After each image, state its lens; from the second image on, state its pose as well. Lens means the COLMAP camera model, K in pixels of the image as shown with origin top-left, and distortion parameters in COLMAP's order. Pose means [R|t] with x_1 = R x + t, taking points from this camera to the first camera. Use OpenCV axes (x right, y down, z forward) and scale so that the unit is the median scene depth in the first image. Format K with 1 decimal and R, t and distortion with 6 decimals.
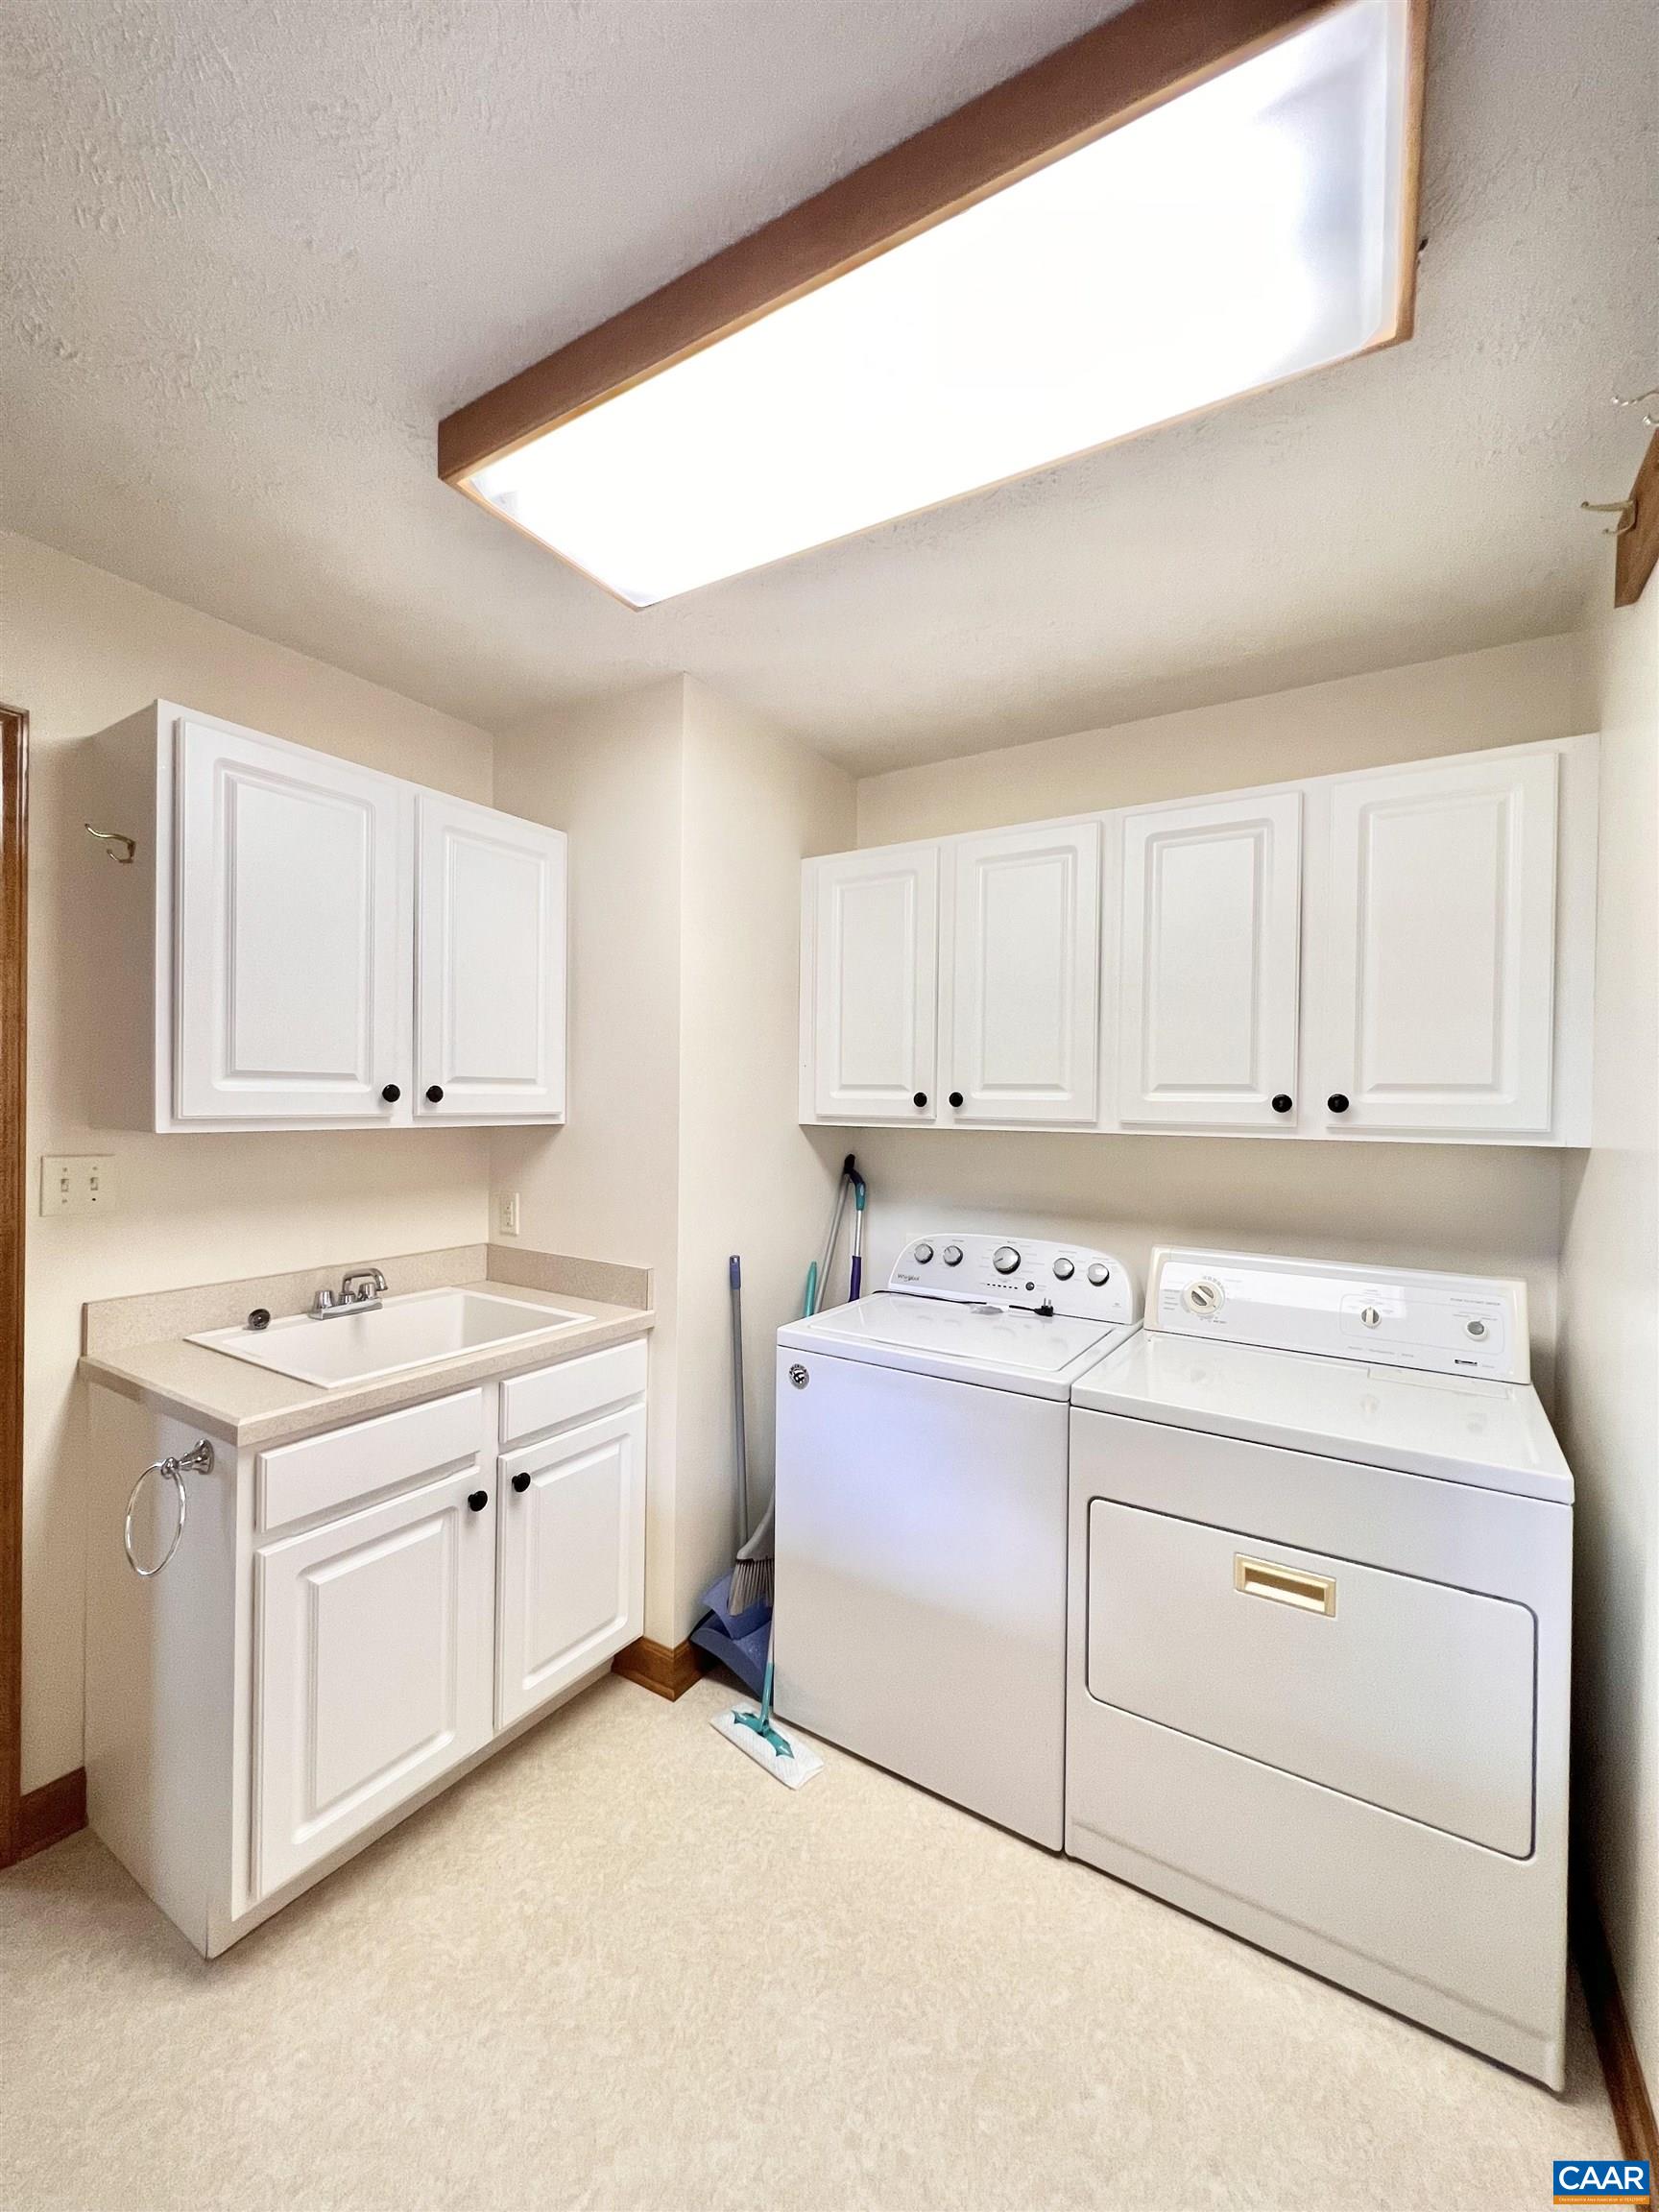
lens RADIAL K [[883.9, 0, 828.5], [0, 883.9, 1103.6], [0, 0, 1]] dist [-0.002634, 0.001014]
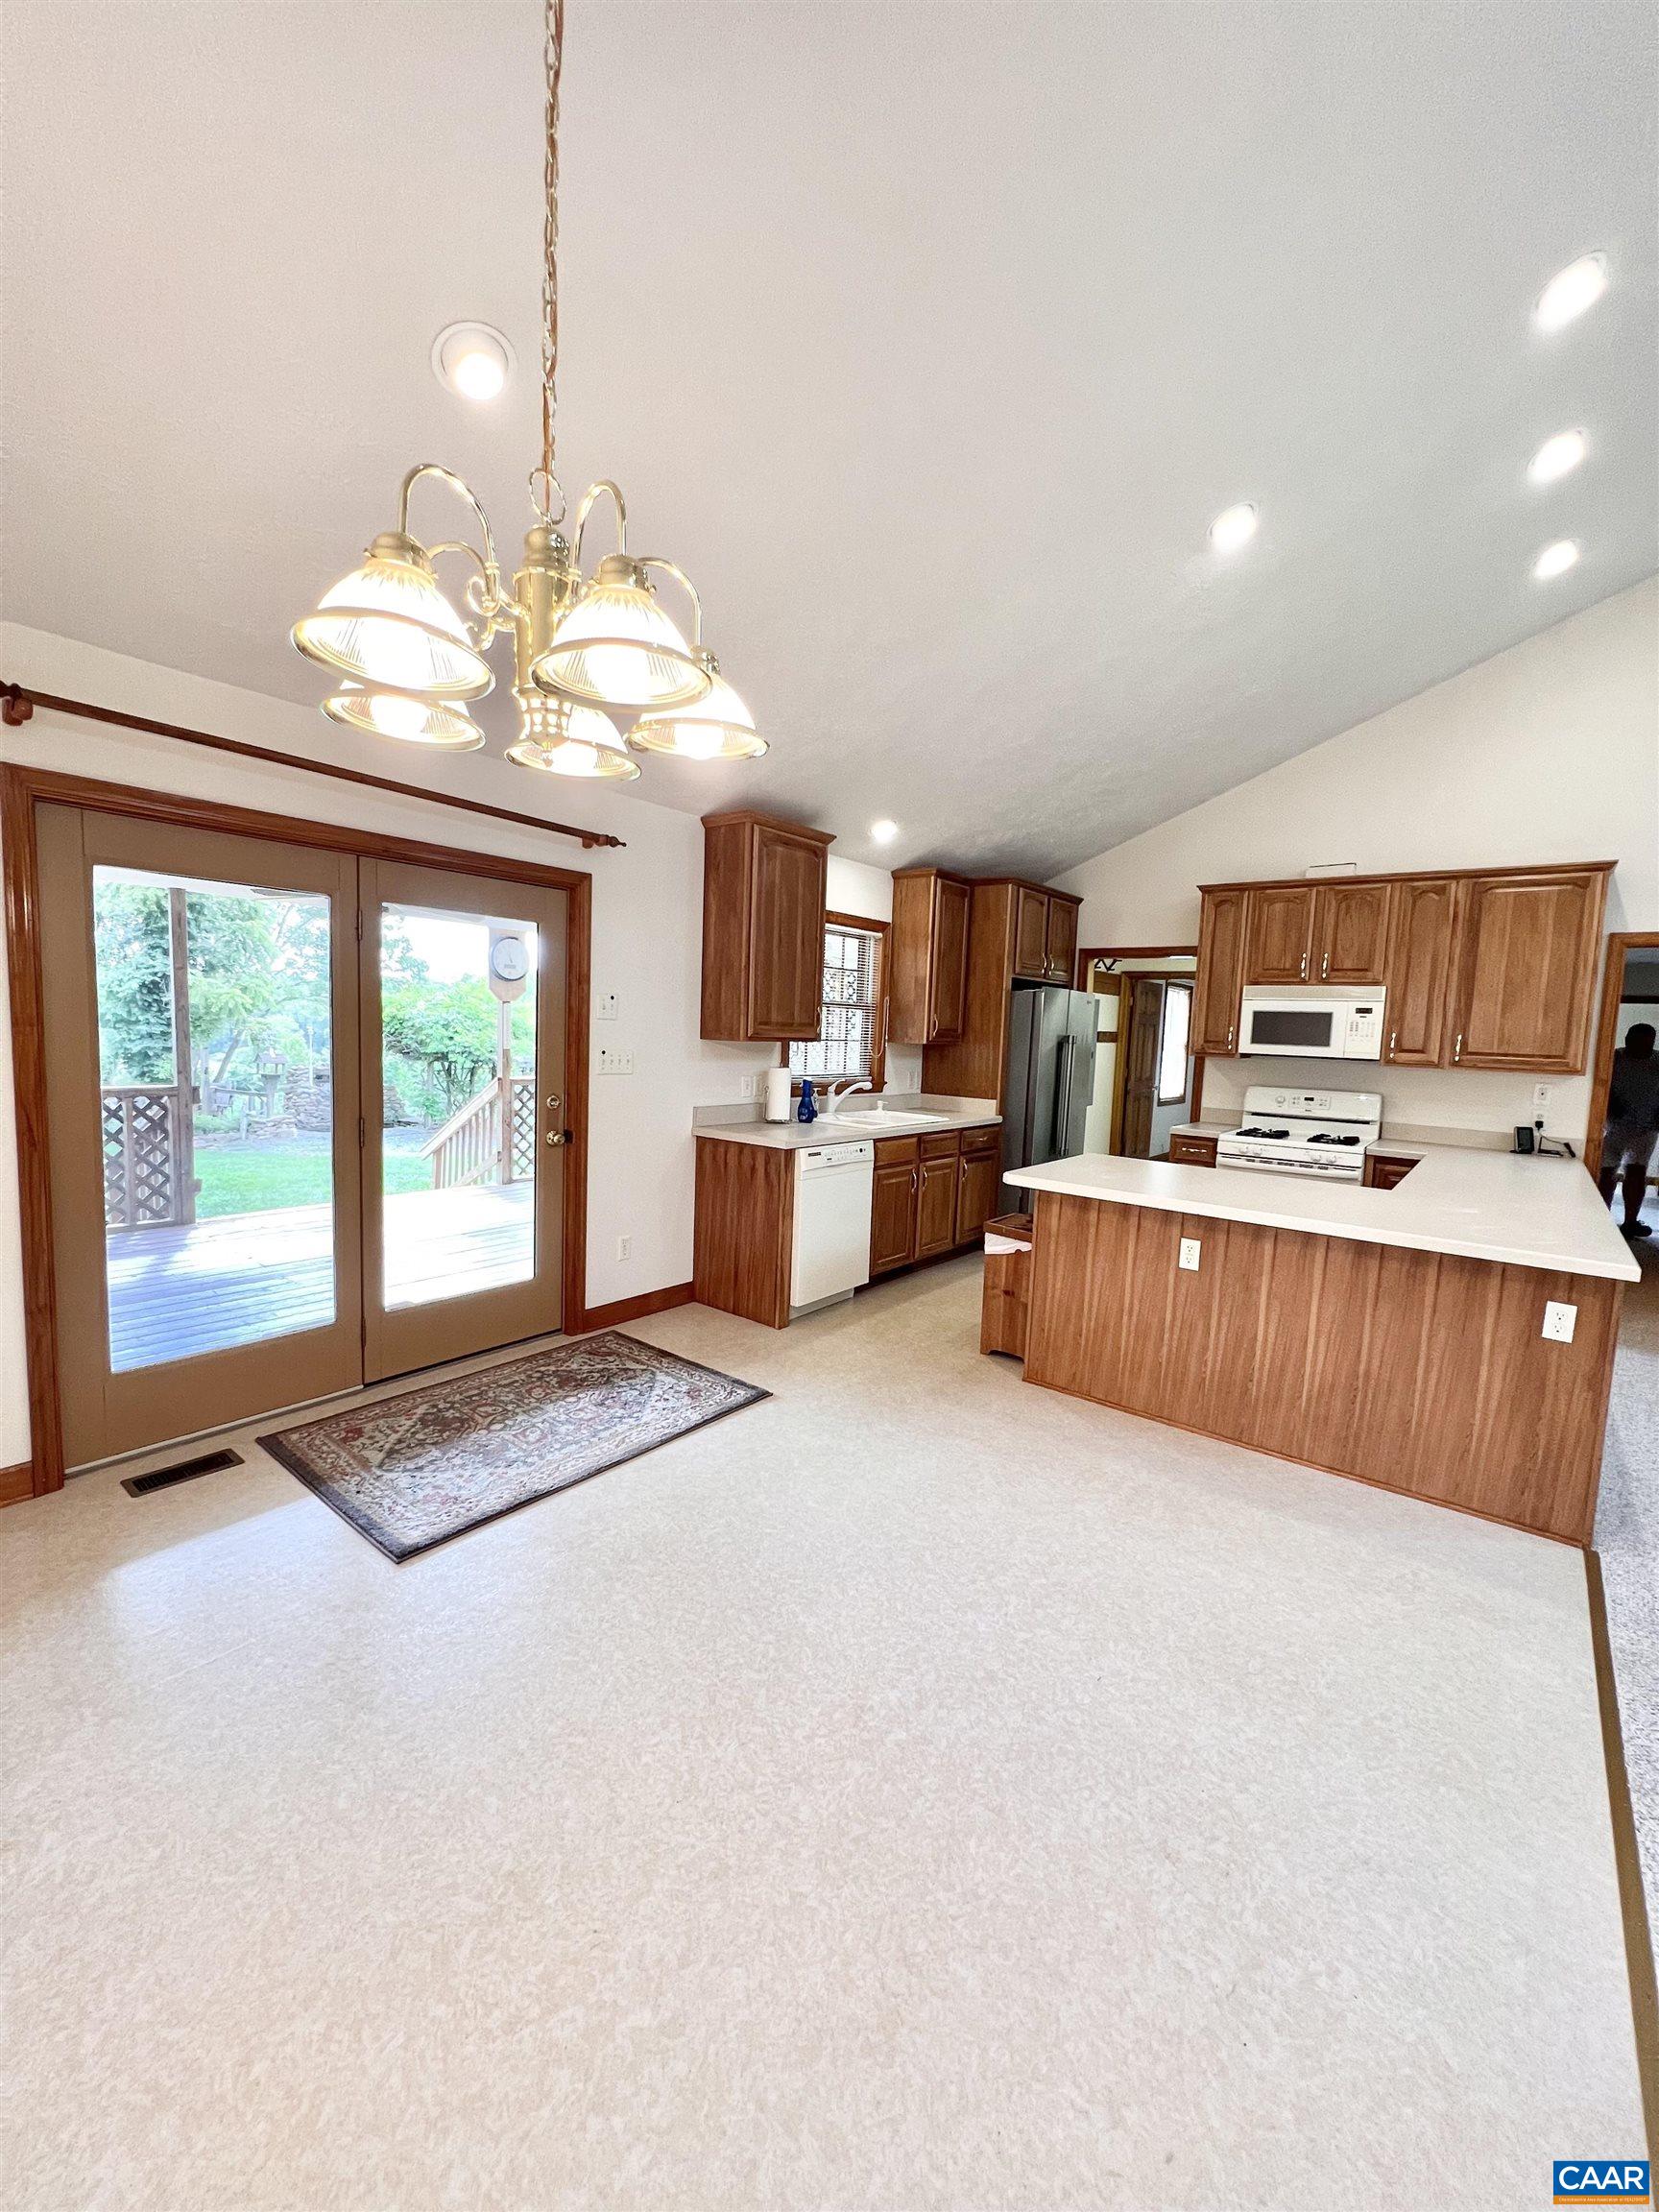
lens RADIAL K [[883.9, 0, 831.2], [0, 883.9, 1106.1], [0, 0, 1]] dist [-0.002634, 0.001014]
pose [[-0.108718, 0.069402, -0.991647, 0.460717], [-0.040045, 0.996444, 0.074128, -0.011407], [0.993266, 0.047769, -0.105552, 0.482371]]
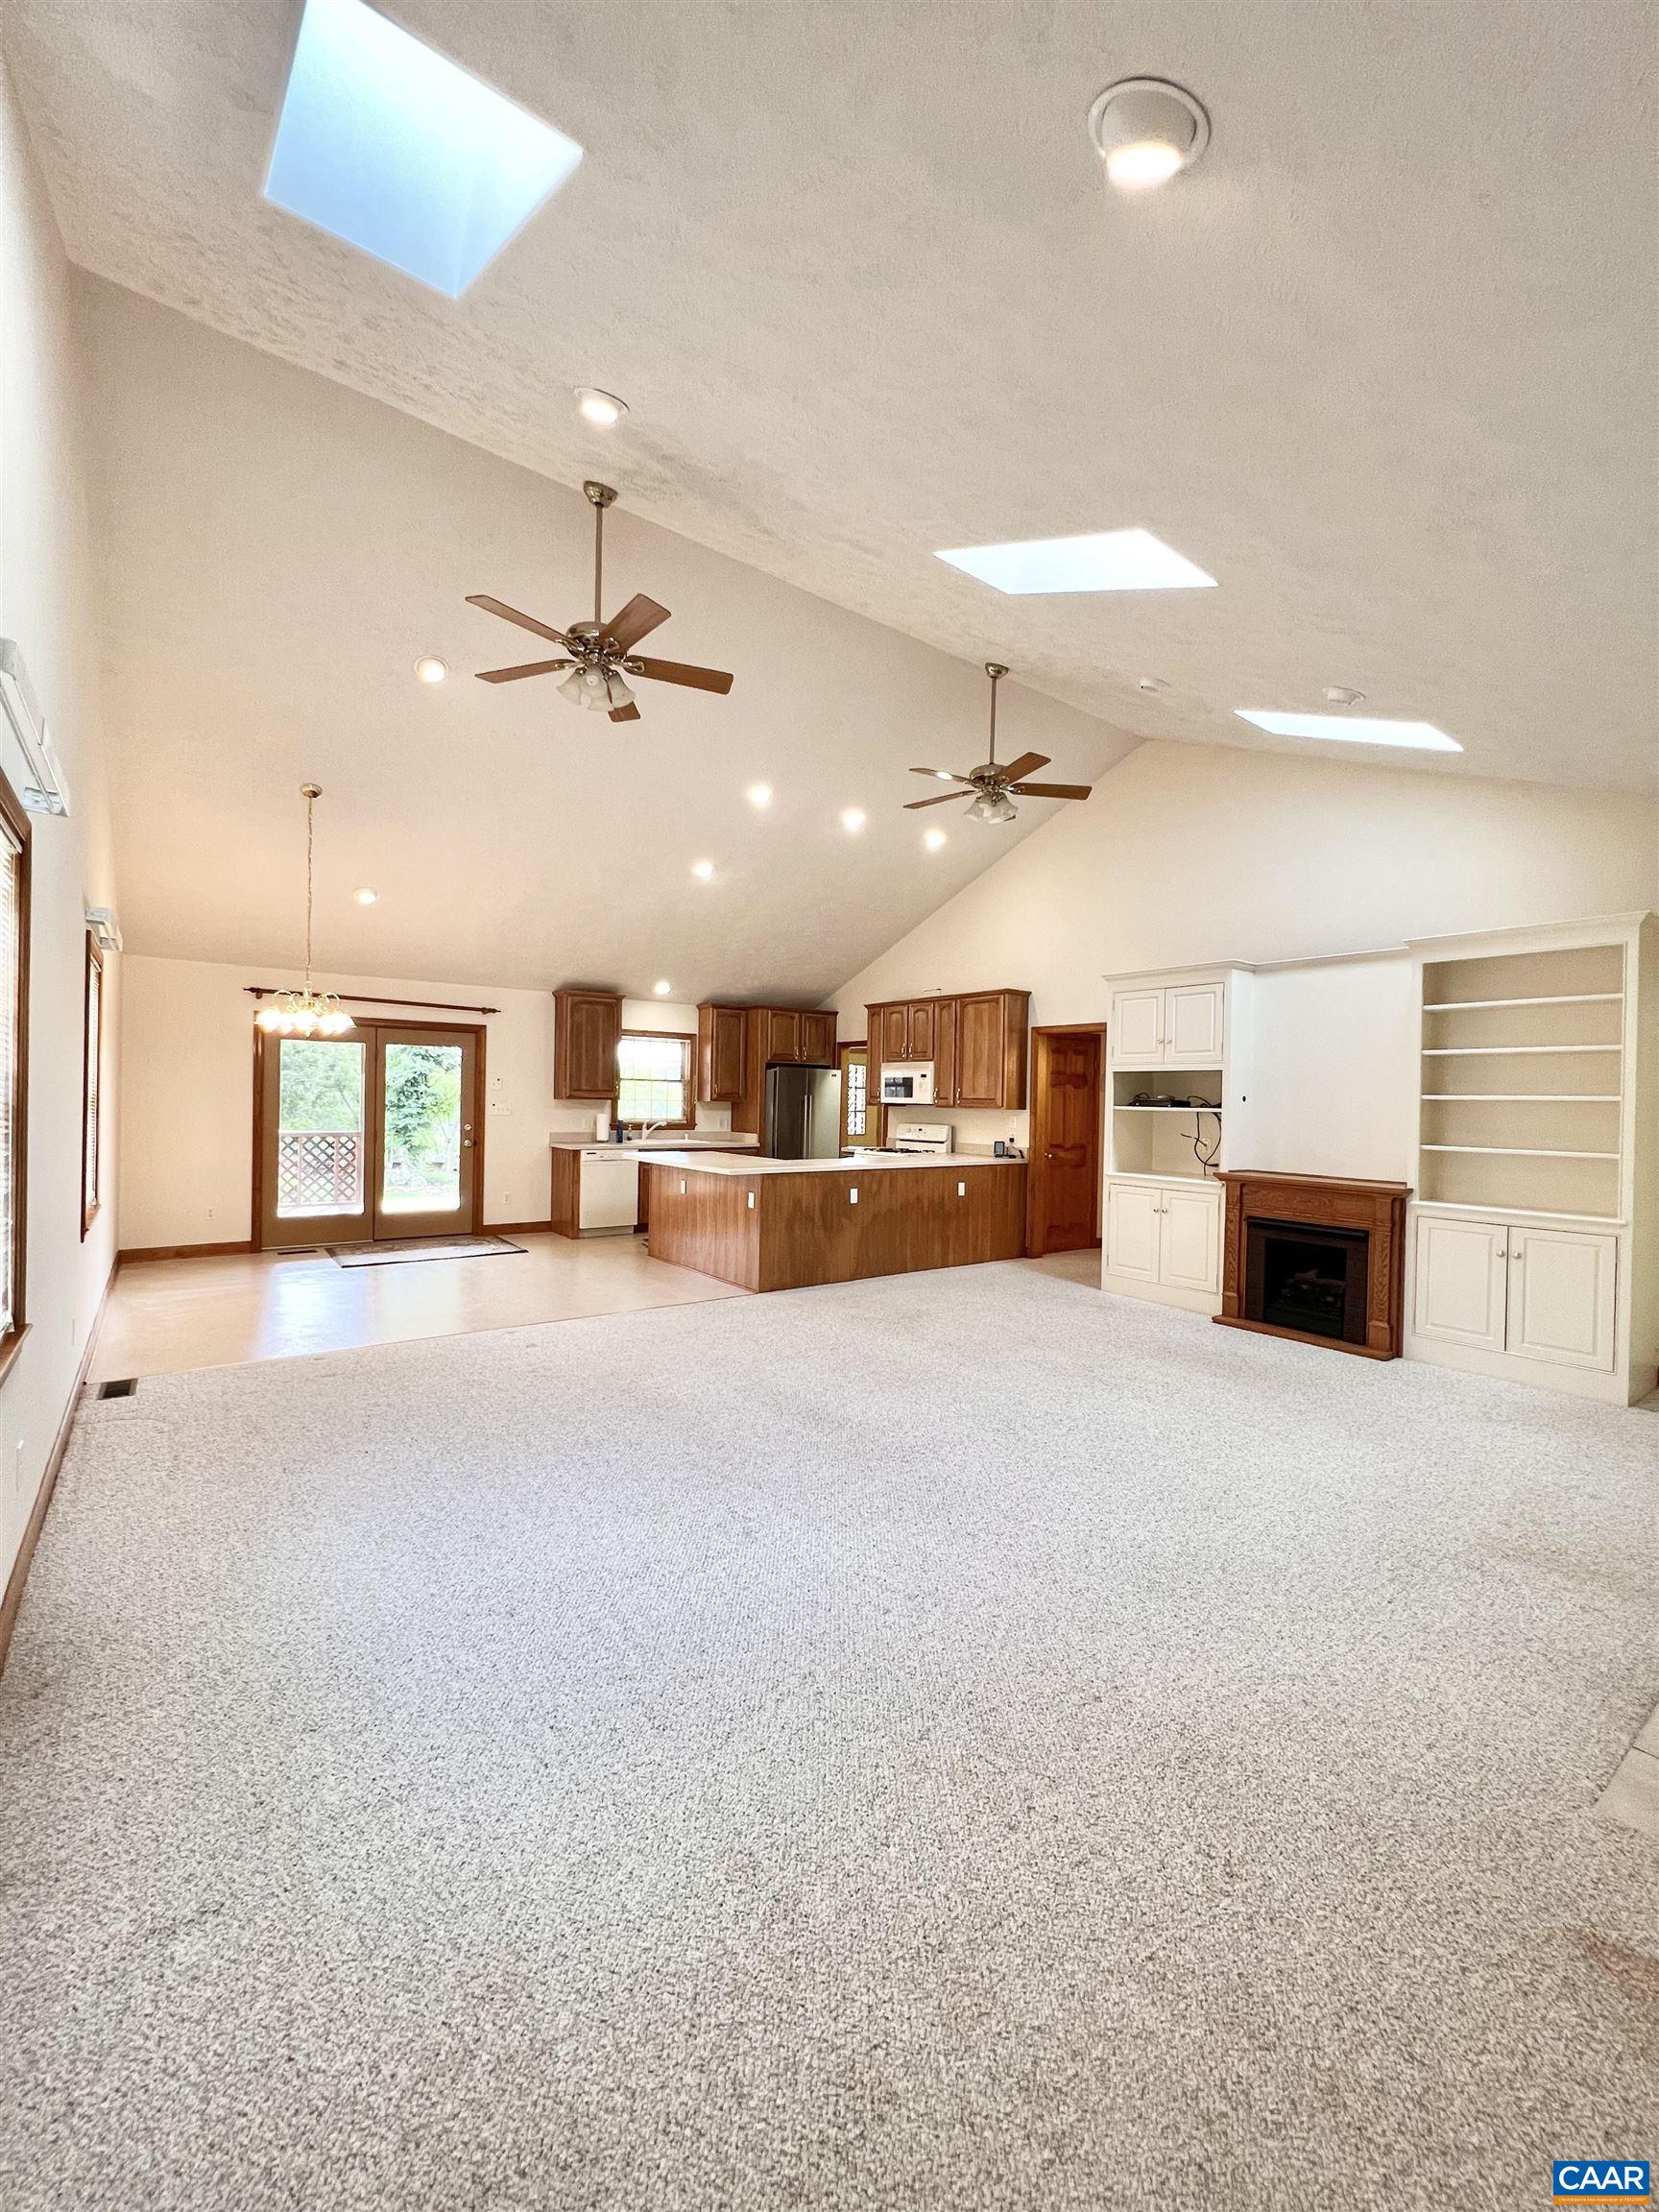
lens RADIAL K [[883.9, 0, 826.5], [0, 883.9, 1095.8], [0, 0, 1]] dist [-0.002634, 0.001014]
pose [[-0.365521, -0.027526, -0.930396, 1.111600], [-0.024197, 0.999506, -0.020065, 0.010249], [0.930488, 0.015178, -0.366007, 1.507637]]
